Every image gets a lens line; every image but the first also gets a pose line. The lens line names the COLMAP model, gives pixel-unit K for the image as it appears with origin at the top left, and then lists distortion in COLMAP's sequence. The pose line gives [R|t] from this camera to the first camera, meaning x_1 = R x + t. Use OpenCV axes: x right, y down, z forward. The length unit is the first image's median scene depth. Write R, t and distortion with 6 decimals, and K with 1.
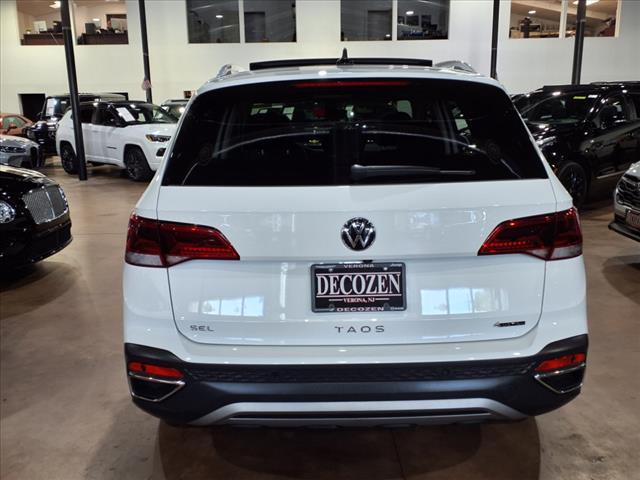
lens RADIAL K [[608.9, 0, 317.3], [0, 608.9, 244.1], [0, 0, 1]] dist [0.016239, 0.000000]
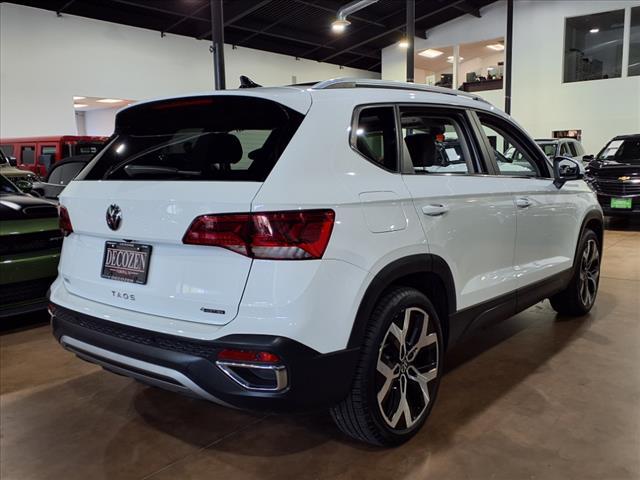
lens RADIAL K [[608.9, 0, 317.1], [0, 608.9, 236.6], [0, 0, 1]] dist [0.016239, 0.000000]
pose [[0.777327, 0.076218, -0.624462, 1.160679], [-0.127839, 0.991060, -0.038170, 0.016761], [0.615970, 0.109501, 0.780122, 0.253554]]
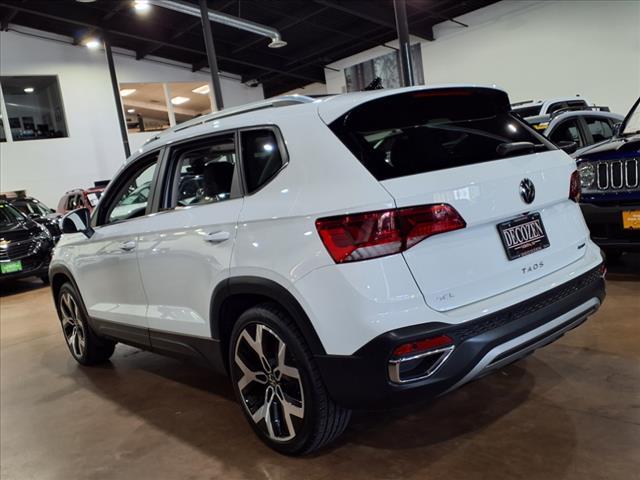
lens RADIAL K [[608.9, 0, 314.9], [0, 608.9, 240.8], [0, 0, 1]] dist [0.016239, 0.000000]
pose [[0.770188, -0.163710, 0.616450, -1.073991], [0.264268, 0.961543, -0.074819, 0.061177], [-0.580494, 0.220532, 0.783832, 0.246017]]
